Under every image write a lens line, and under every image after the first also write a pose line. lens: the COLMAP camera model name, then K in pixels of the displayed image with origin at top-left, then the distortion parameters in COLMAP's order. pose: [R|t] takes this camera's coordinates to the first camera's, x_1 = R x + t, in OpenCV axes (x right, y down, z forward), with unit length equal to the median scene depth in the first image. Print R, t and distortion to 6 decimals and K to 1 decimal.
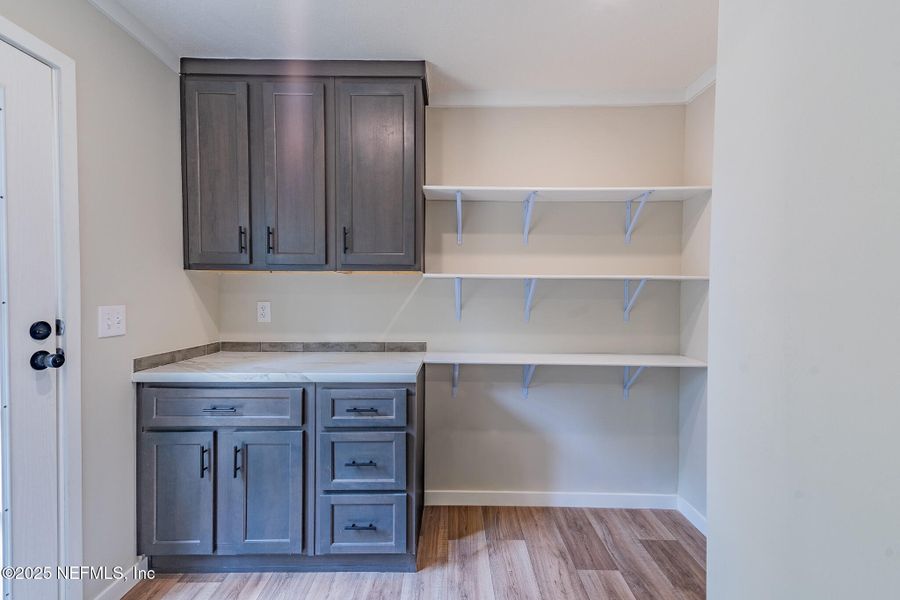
lens RADIAL K [[406.7, 0, 460.8], [0, 406.7, 298.2], [0, 0, 1]] dist [0.040310, -0.007665]
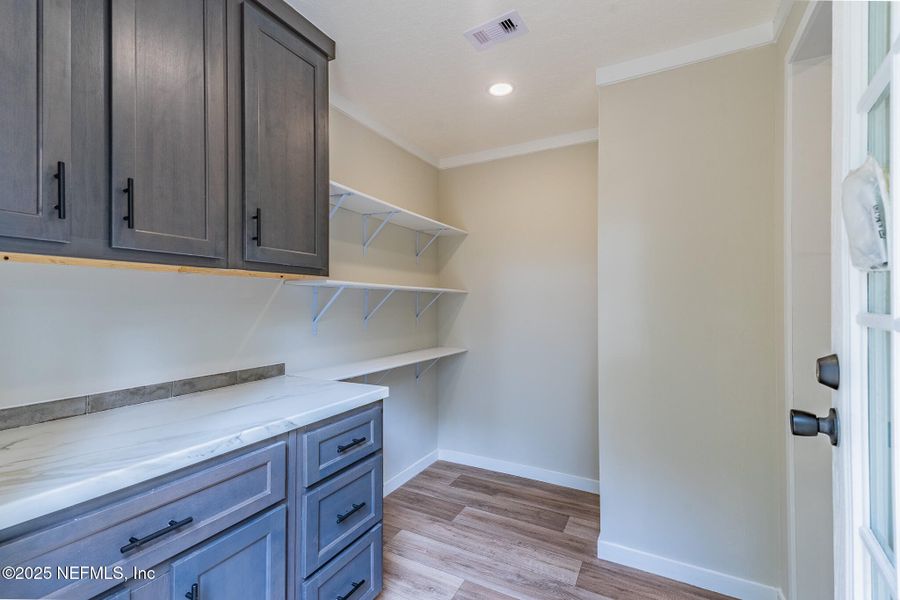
lens RADIAL K [[406.7, 0, 434.9], [0, 406.7, 303.5], [0, 0, 1]] dist [0.040310, -0.007665]
pose [[0.467088, -0.002388, 0.884208, -0.755627], [0.026008, 0.999601, -0.011040, 0.006622], [-0.883828, 0.028153, 0.466964, 0.397173]]
